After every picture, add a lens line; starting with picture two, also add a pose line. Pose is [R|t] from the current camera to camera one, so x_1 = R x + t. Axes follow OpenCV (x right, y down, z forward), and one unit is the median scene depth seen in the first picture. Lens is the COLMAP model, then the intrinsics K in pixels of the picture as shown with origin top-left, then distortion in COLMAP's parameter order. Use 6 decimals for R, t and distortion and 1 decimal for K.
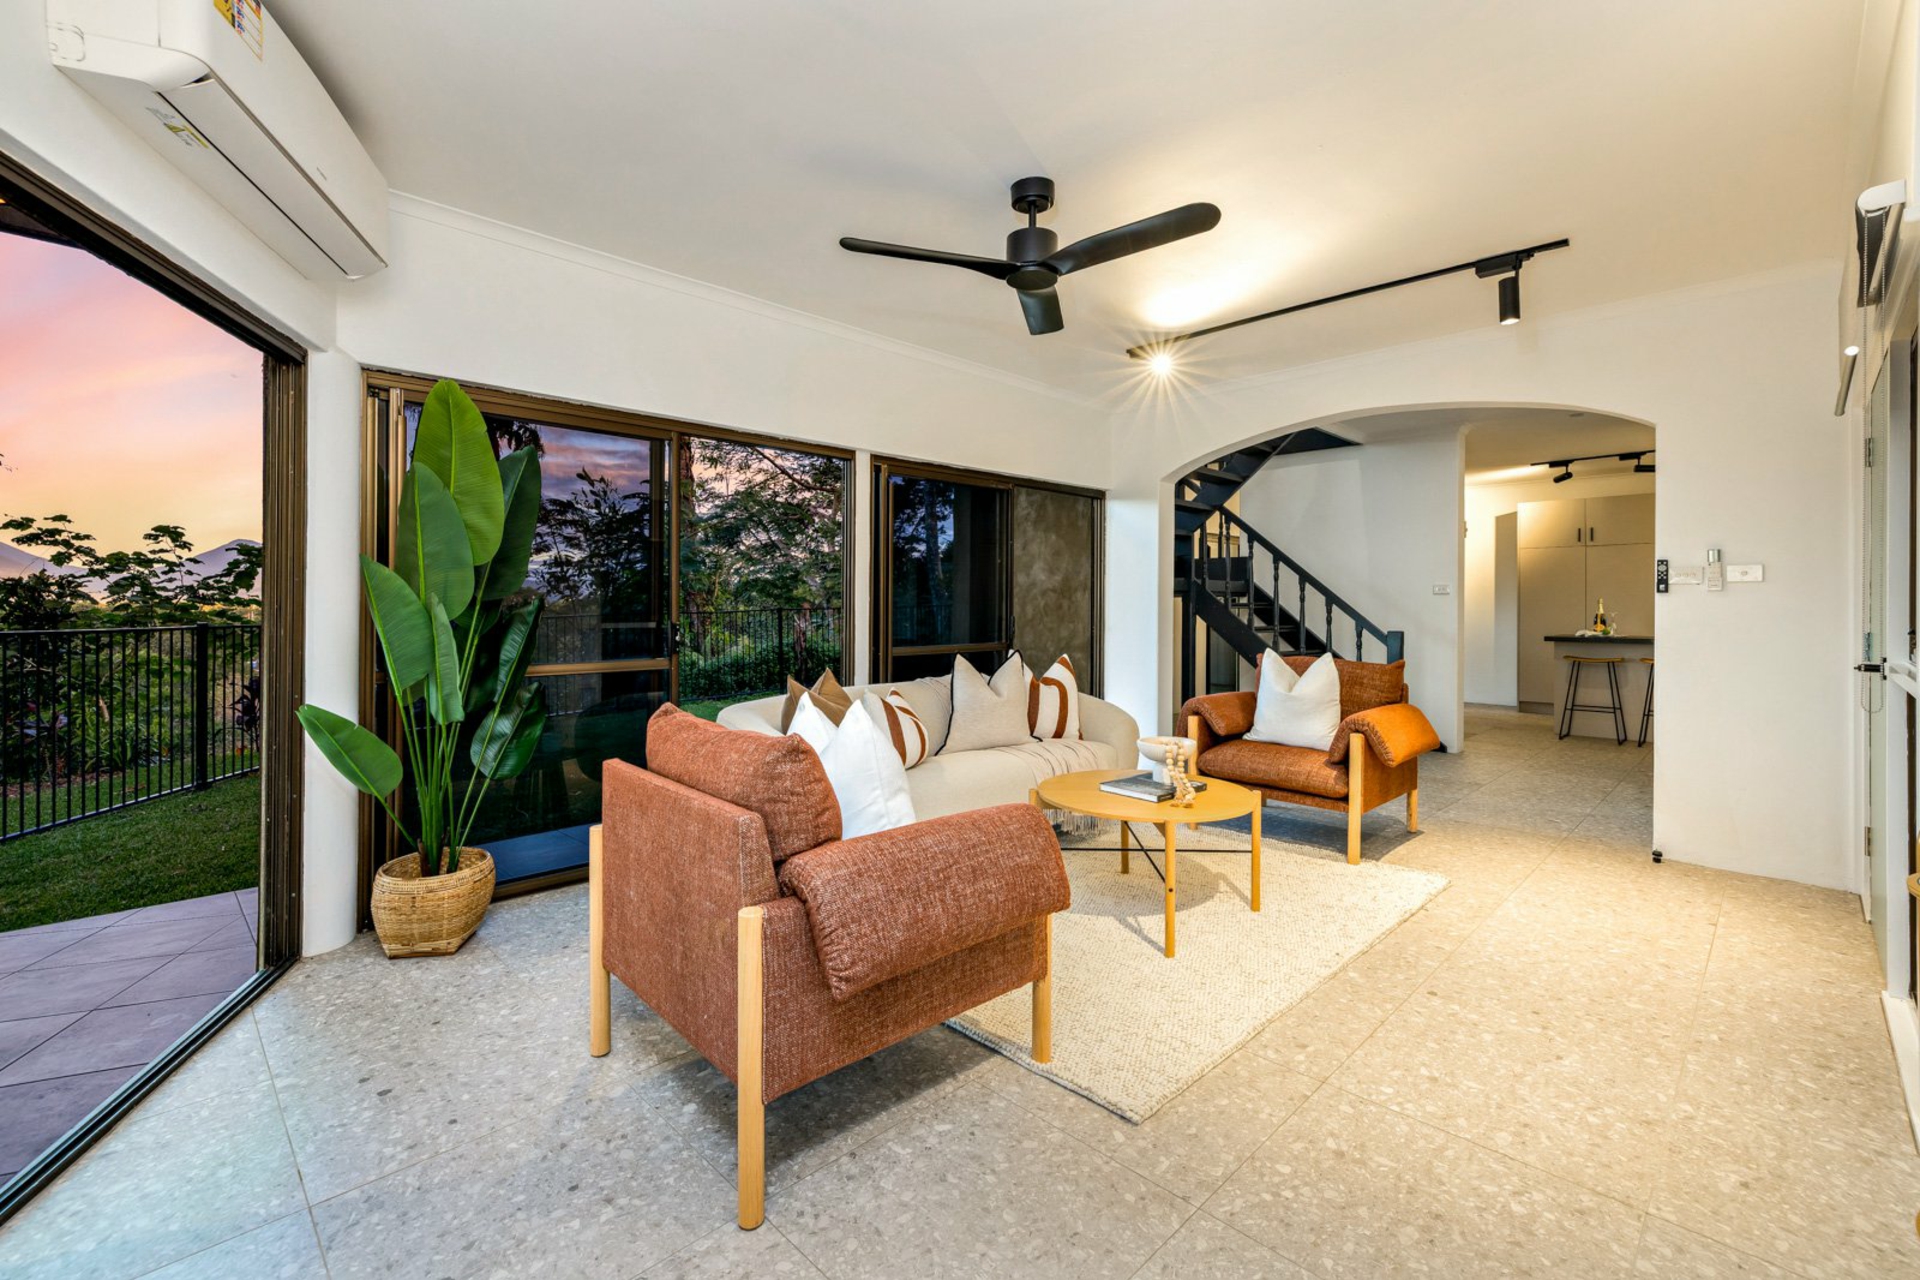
lens RADIAL K [[827.5, 0, 969.0], [0, 827.5, 606.0], [0, 0, 1]] dist [0.002064, 0.001623]
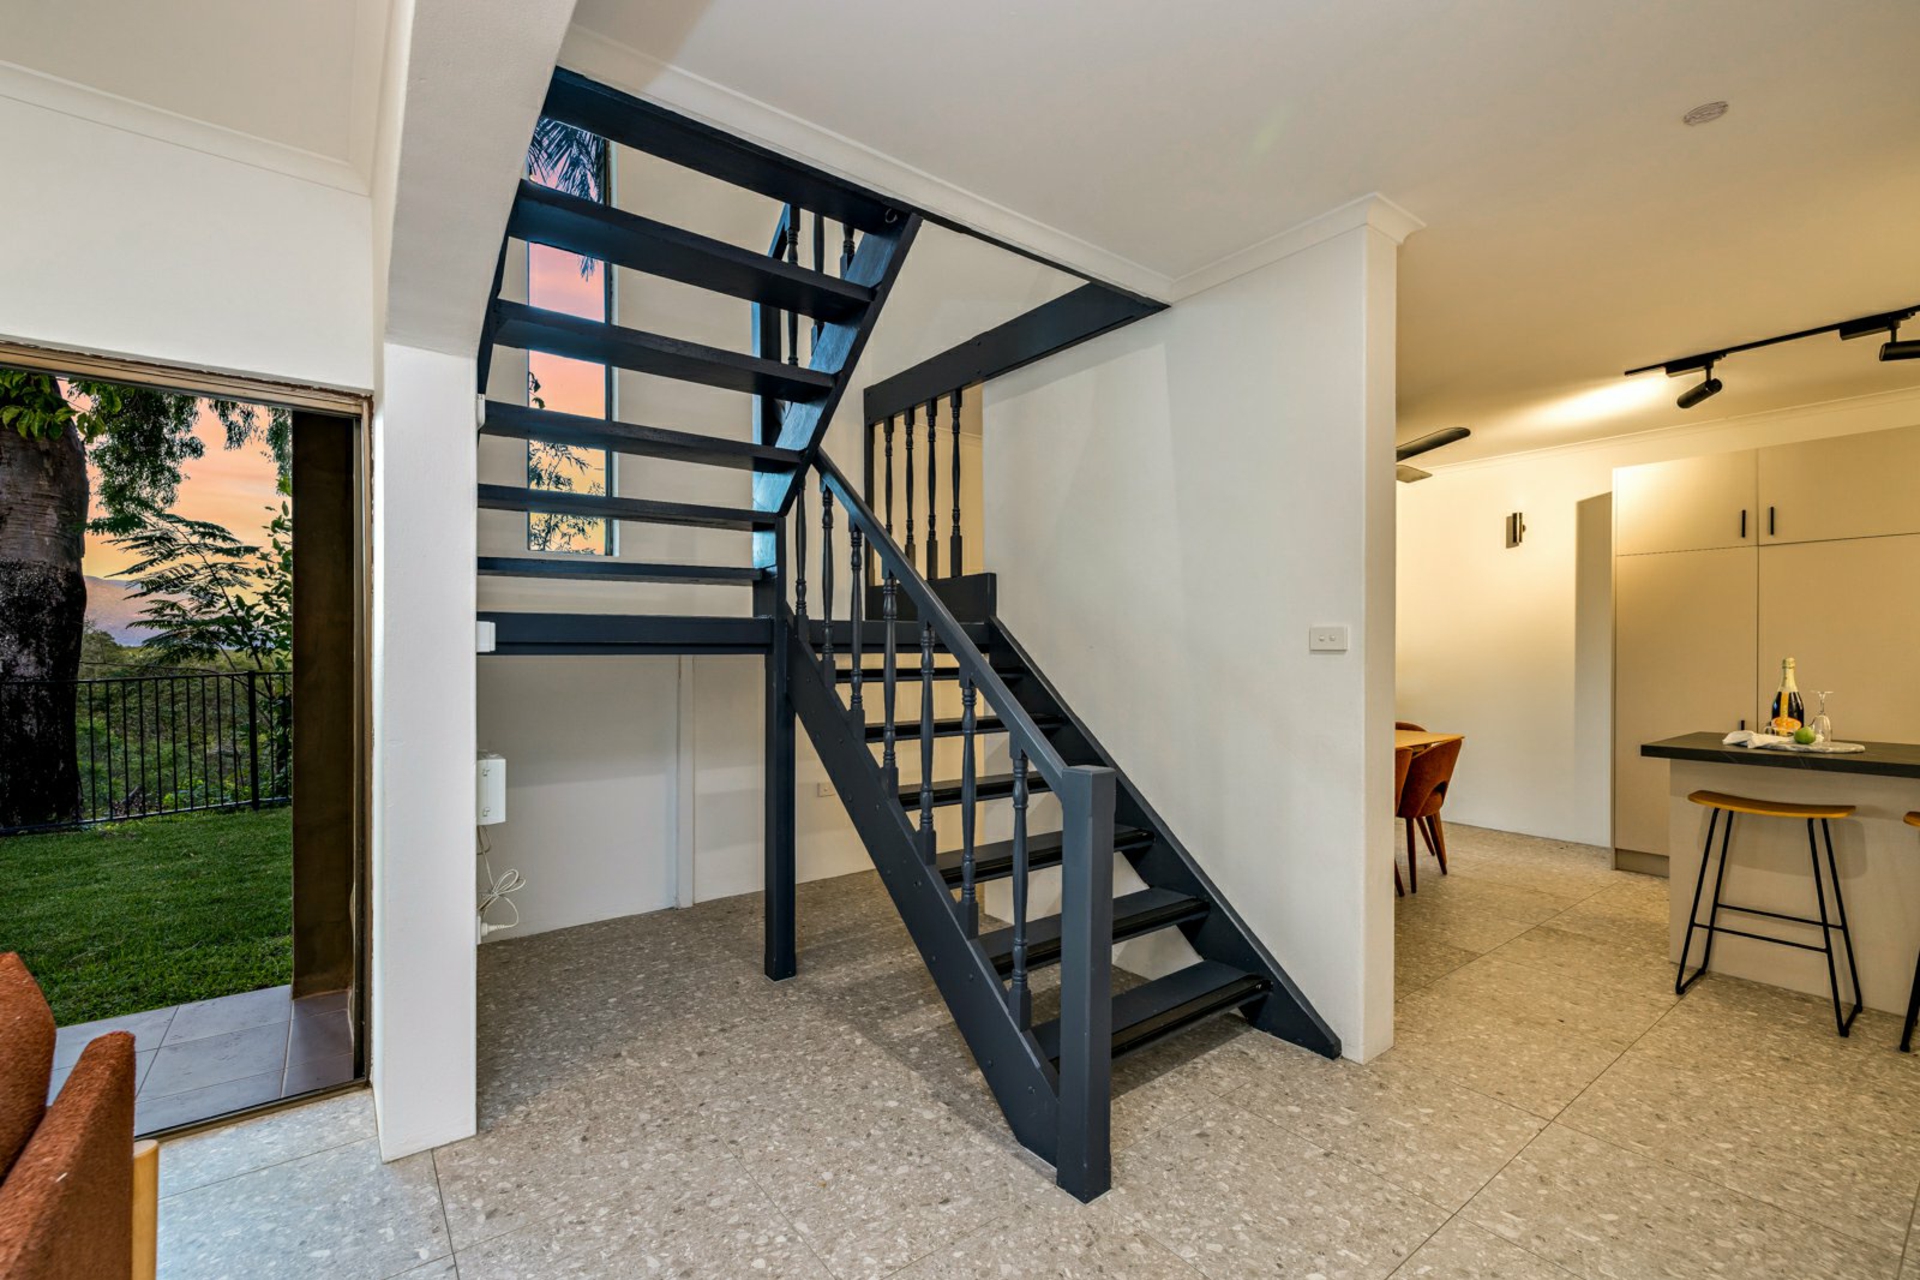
lens RADIAL K [[827.5, 0, 957.1], [0, 827.5, 649.4], [0, 0, 1]] dist [0.002064, 0.001623]
pose [[0.992333, 0.001940, -0.123580, 0.385971], [-0.000613, 0.999942, 0.010778, -0.017524], [0.123594, -0.010619, 0.992276, 0.518325]]
